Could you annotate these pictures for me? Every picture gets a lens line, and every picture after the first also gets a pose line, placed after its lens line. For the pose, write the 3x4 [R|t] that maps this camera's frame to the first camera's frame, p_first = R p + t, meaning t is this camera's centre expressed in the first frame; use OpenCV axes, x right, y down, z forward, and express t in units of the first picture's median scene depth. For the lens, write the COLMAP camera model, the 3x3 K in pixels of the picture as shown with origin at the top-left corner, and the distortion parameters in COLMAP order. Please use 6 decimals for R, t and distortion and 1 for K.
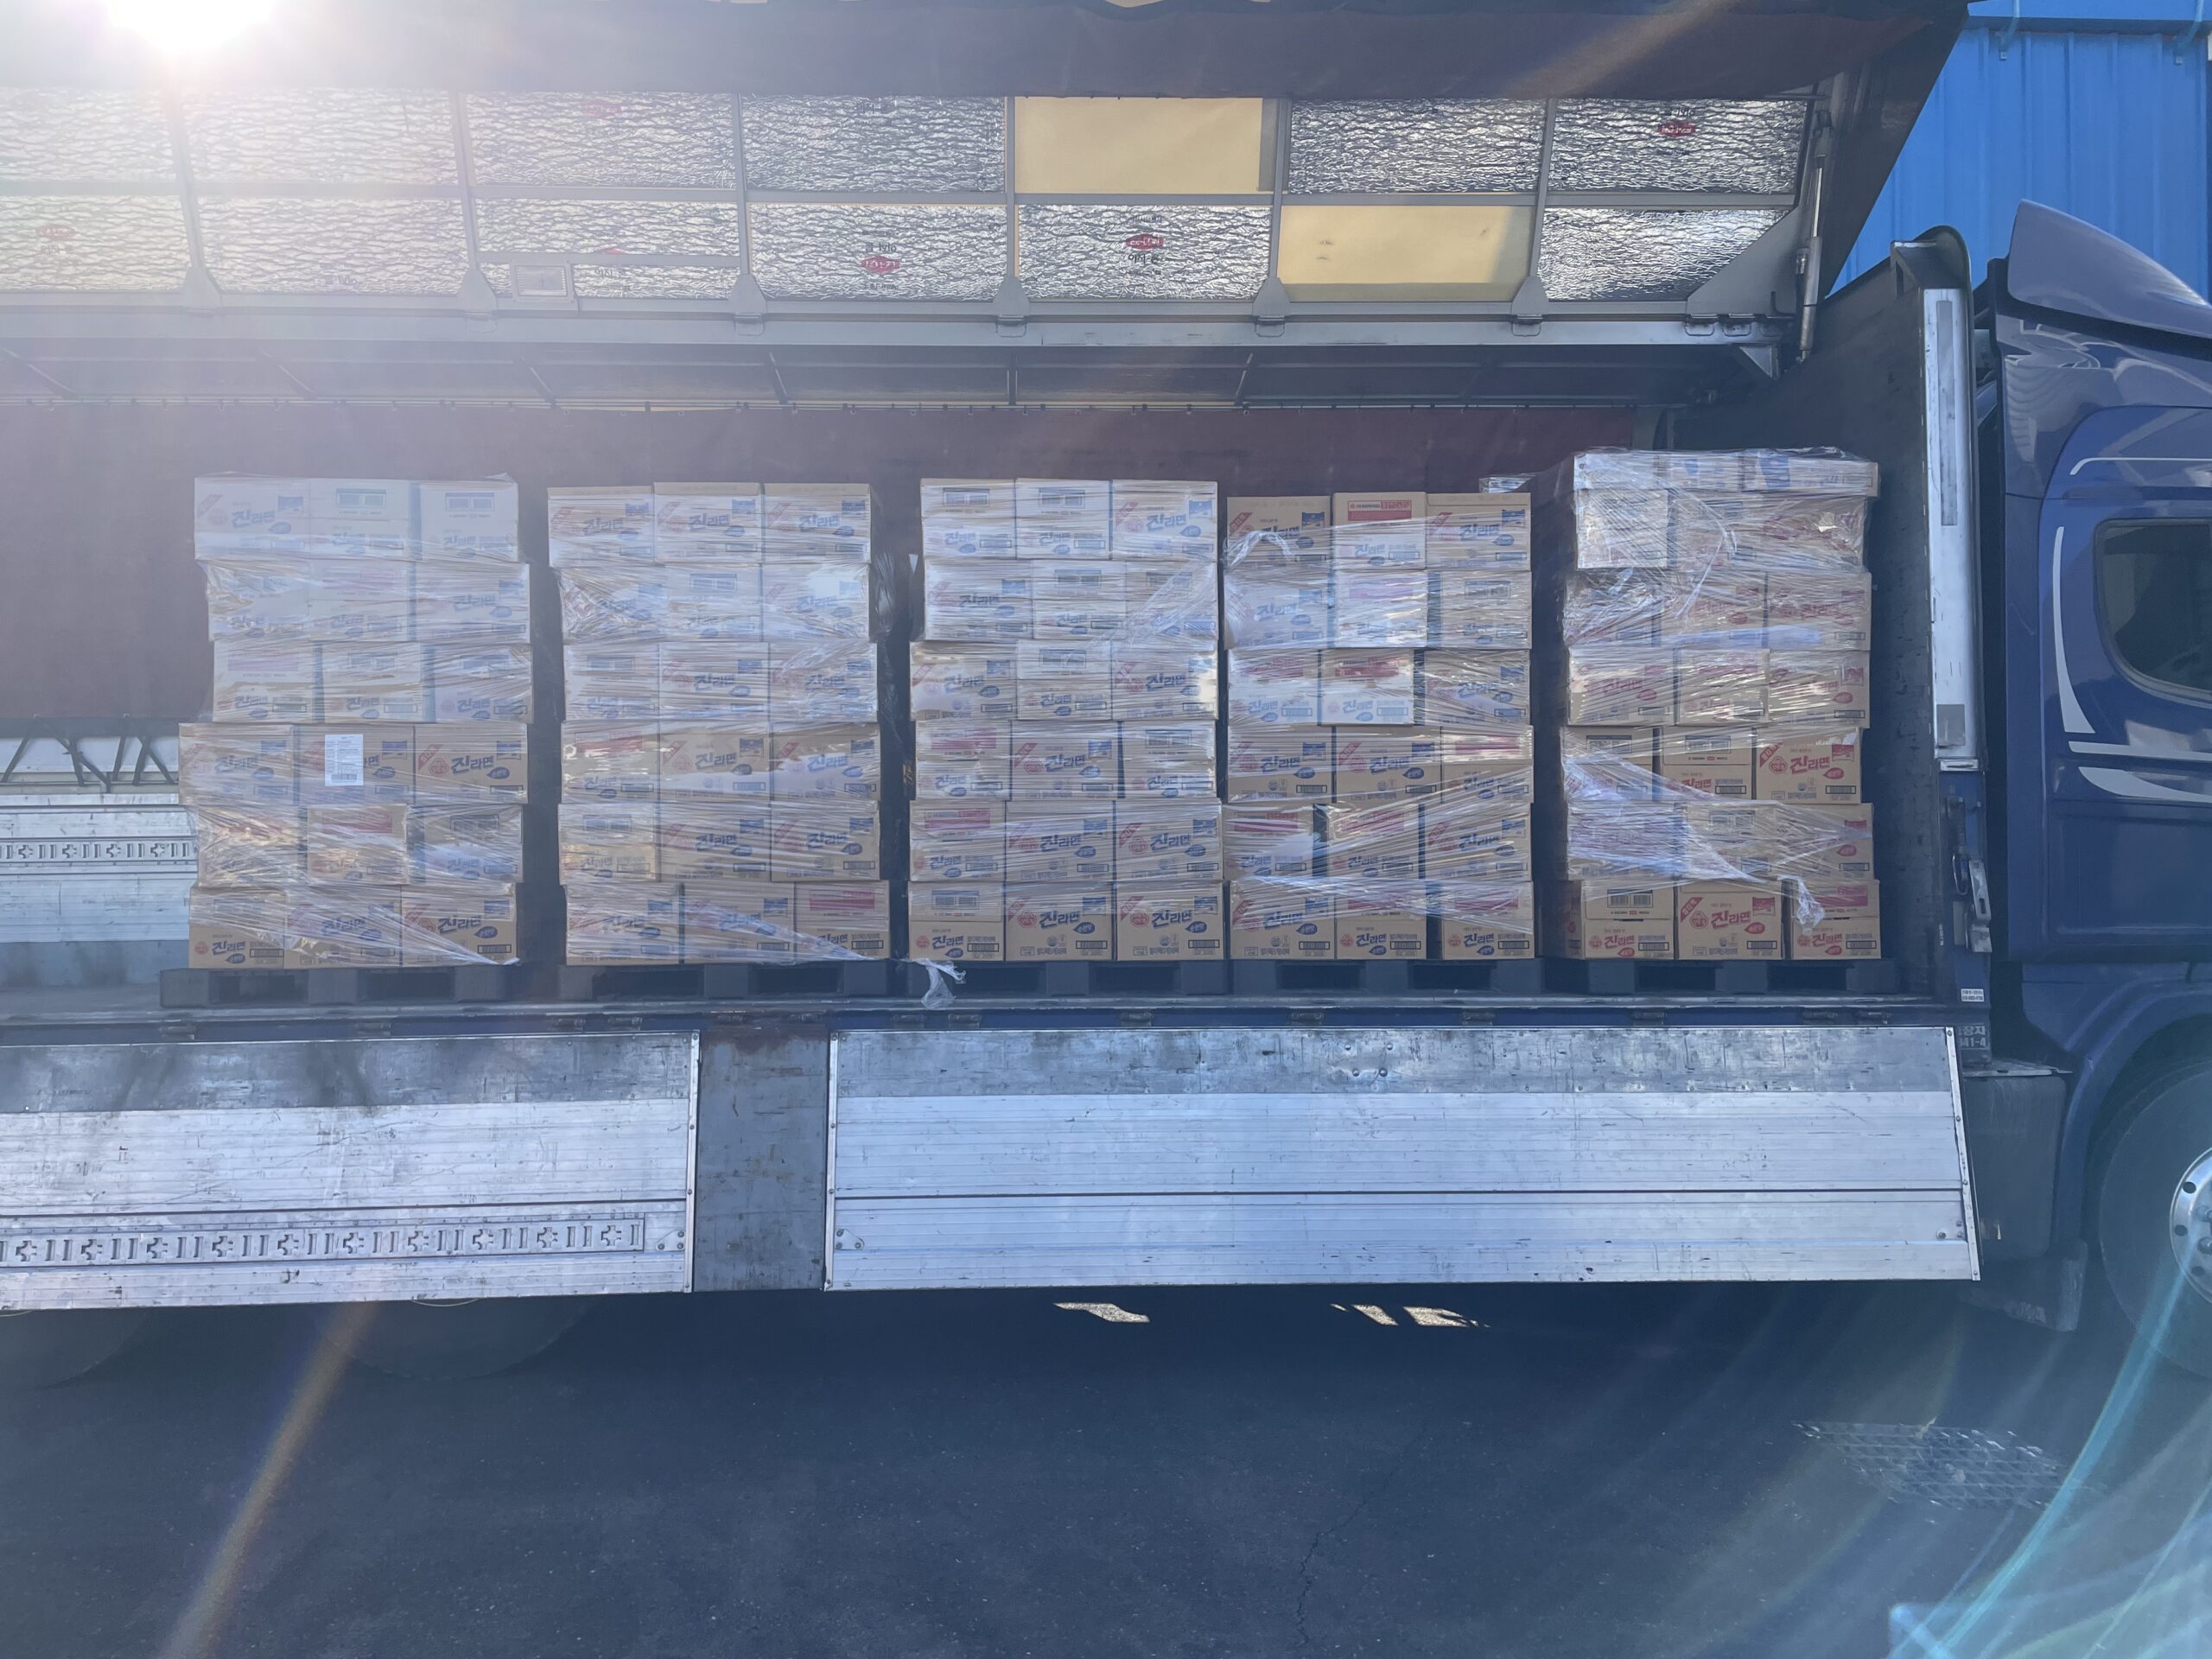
lens RADIAL K [[1688.6, 0, 1082.4], [0, 1688.6, 797.2], [0, 0, 1]] dist [0.099888, -0.132723]
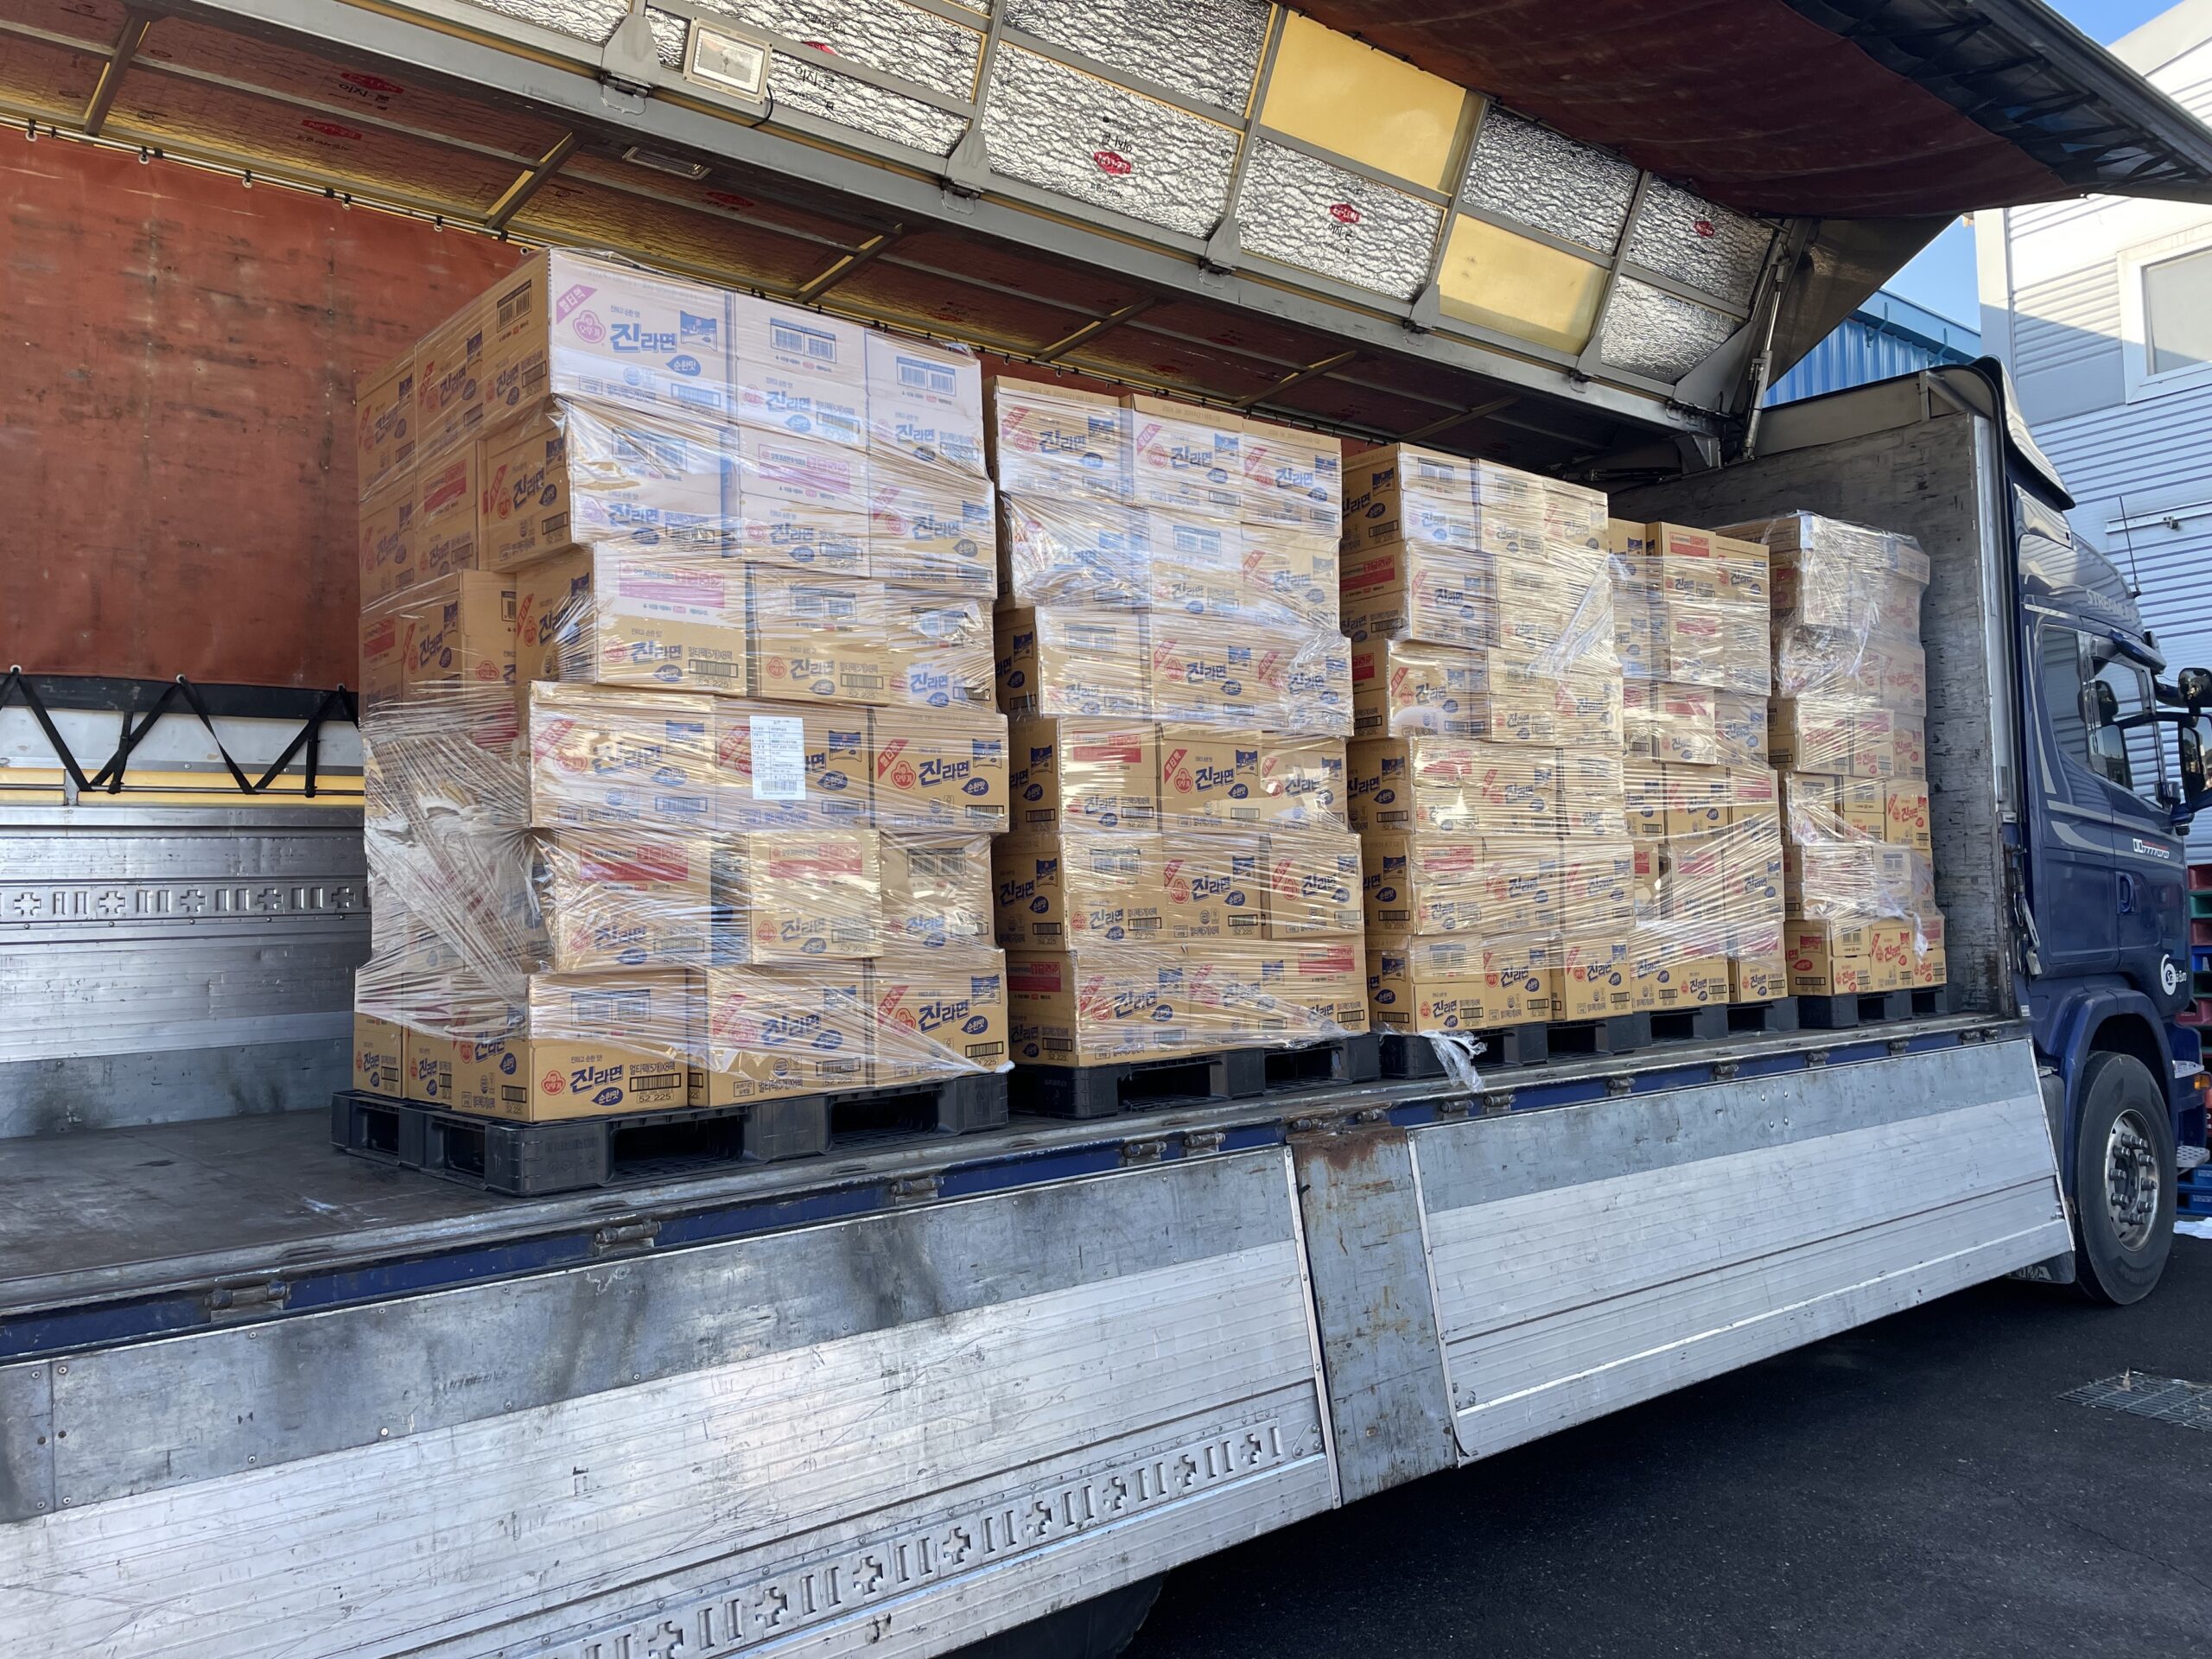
lens RADIAL K [[1683.1, 0, 1096.6], [0, 1683.1, 793.0], [0, 0, 1]] dist [0.096970, -0.125150]
pose [[0.789861, 0.027960, 0.612648, -0.710115], [-0.010996, 0.999445, -0.031436, 0.008766], [-0.613187, 0.018093, 0.789730, 0.447167]]
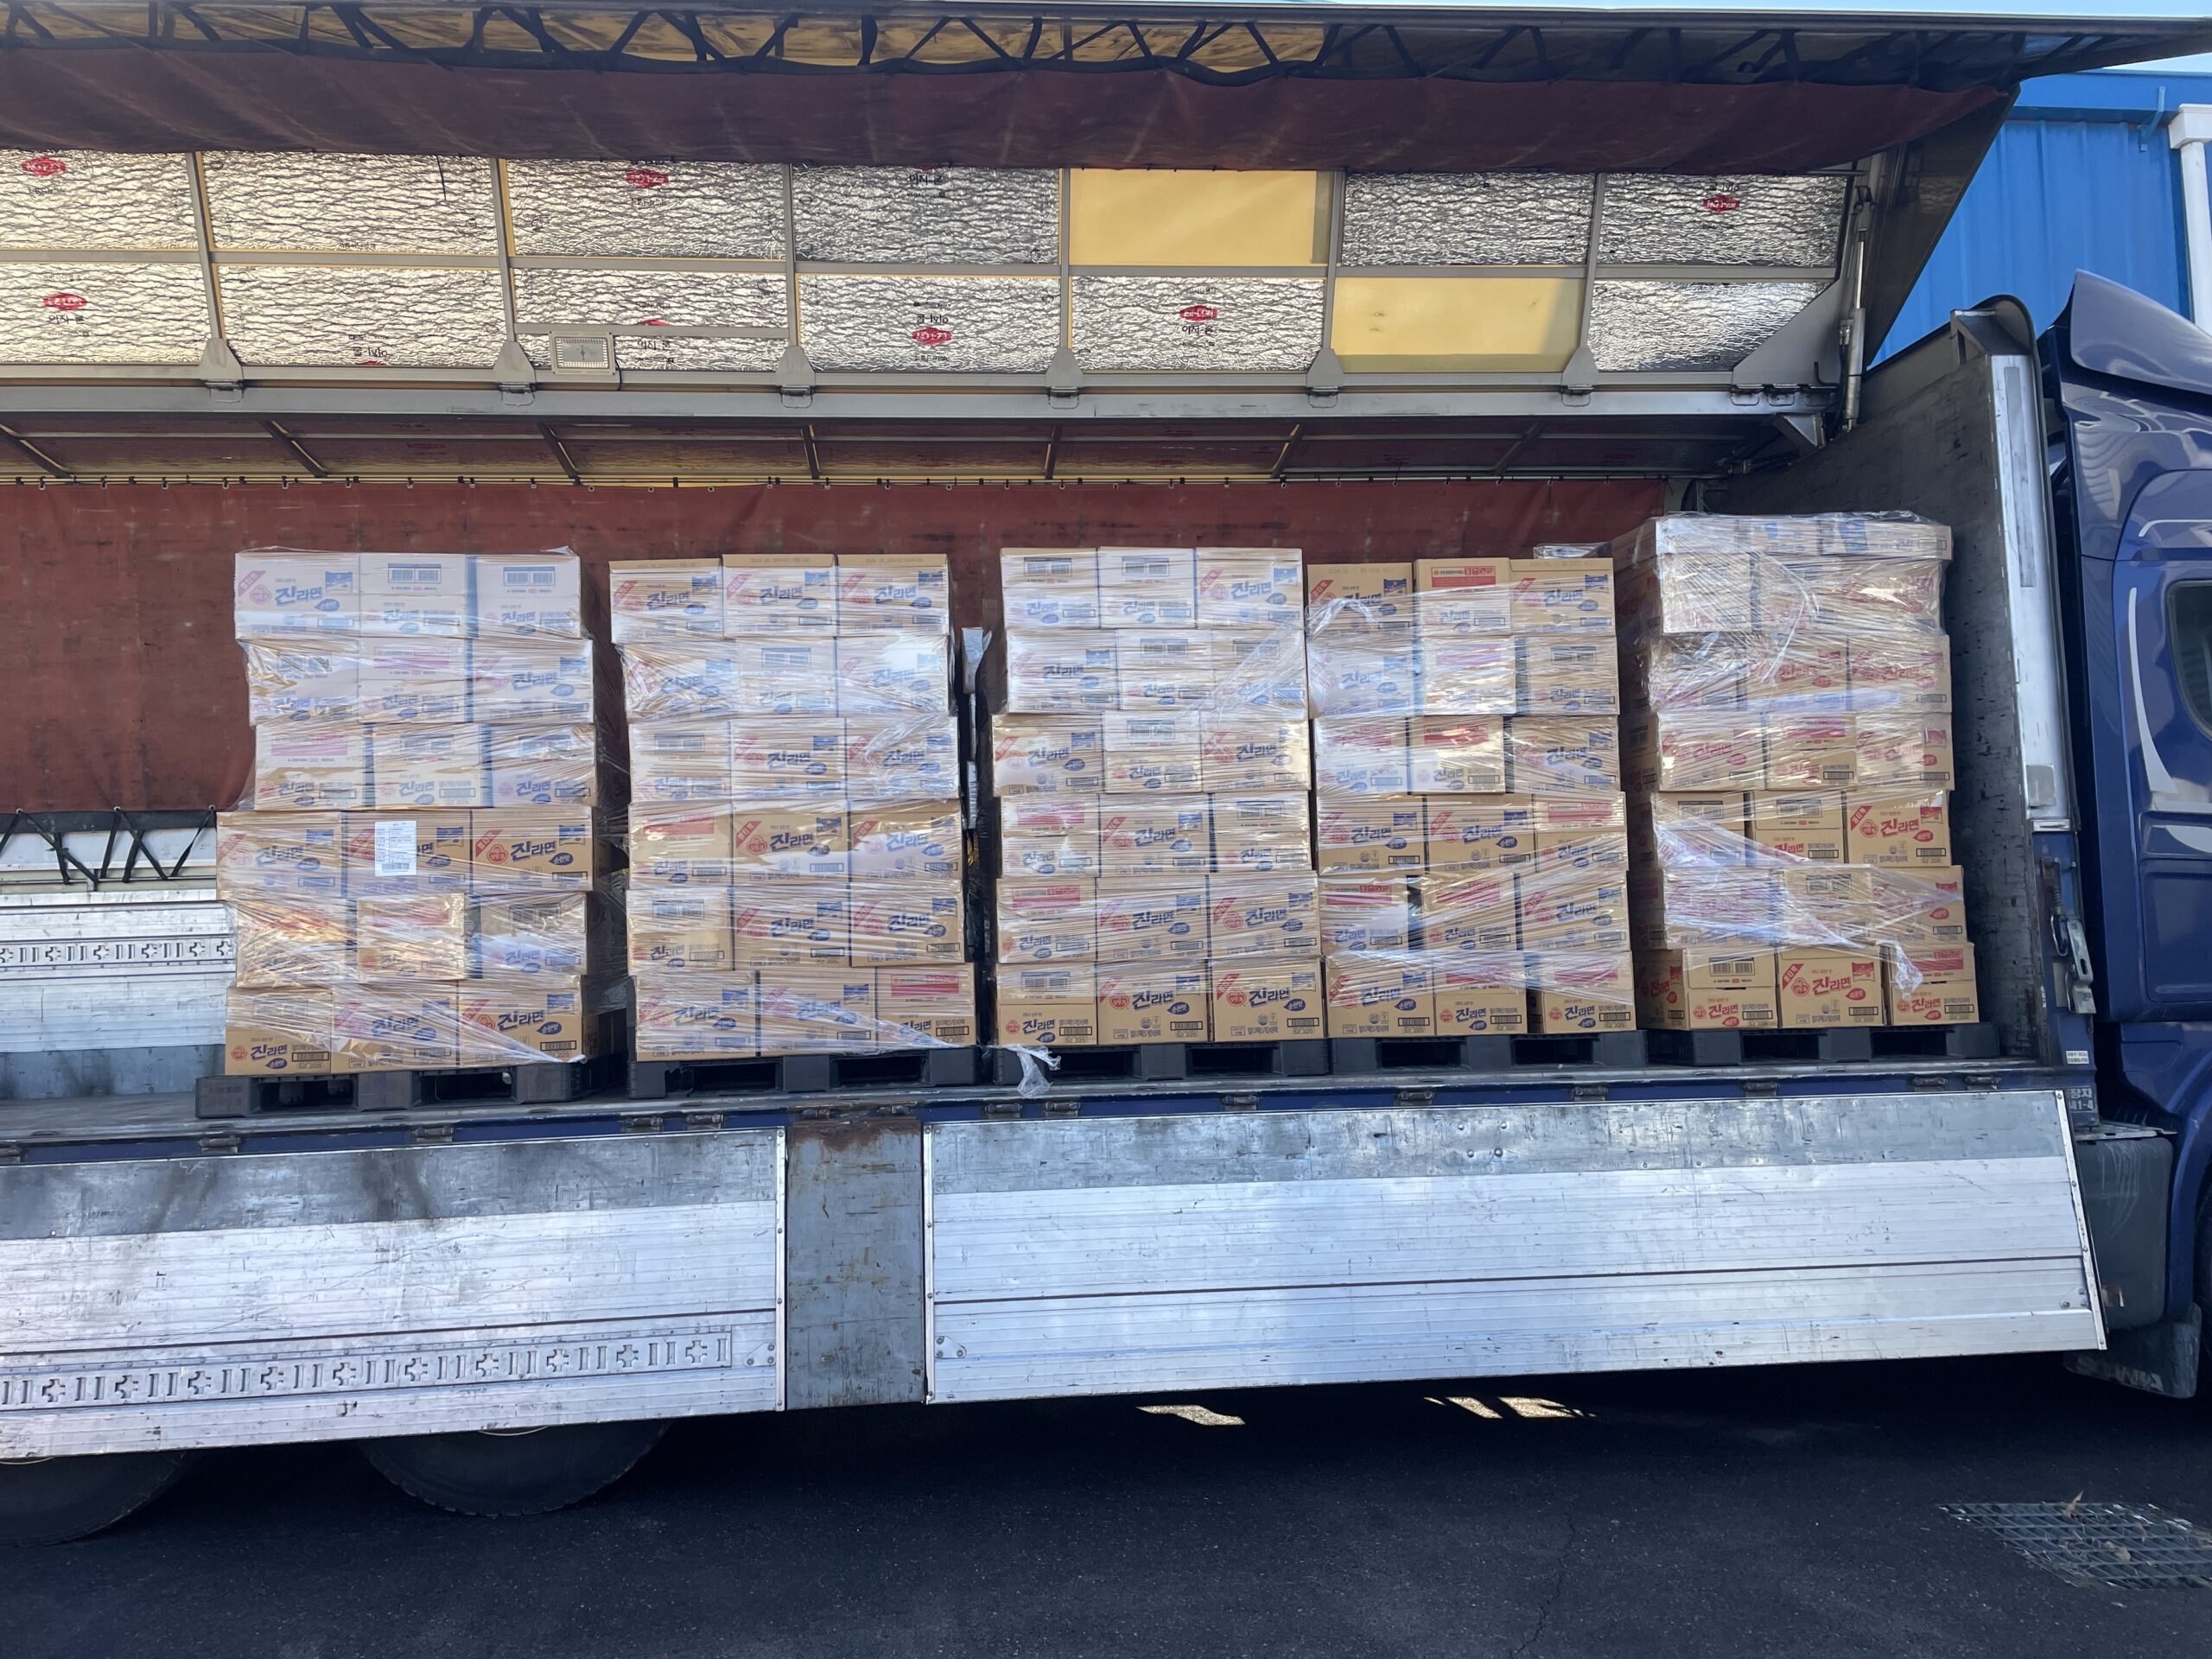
lens RADIAL K [[1683.1, 0, 1096.6], [0, 1683.1, 793.0], [0, 0, 1]] dist [0.096970, -0.125150]
pose [[0.998192, -0.015732, 0.058004, -0.099140], [0.018728, 0.998498, -0.051482, 0.003462], [-0.057107, 0.052475, 0.996988, 0.039140]]
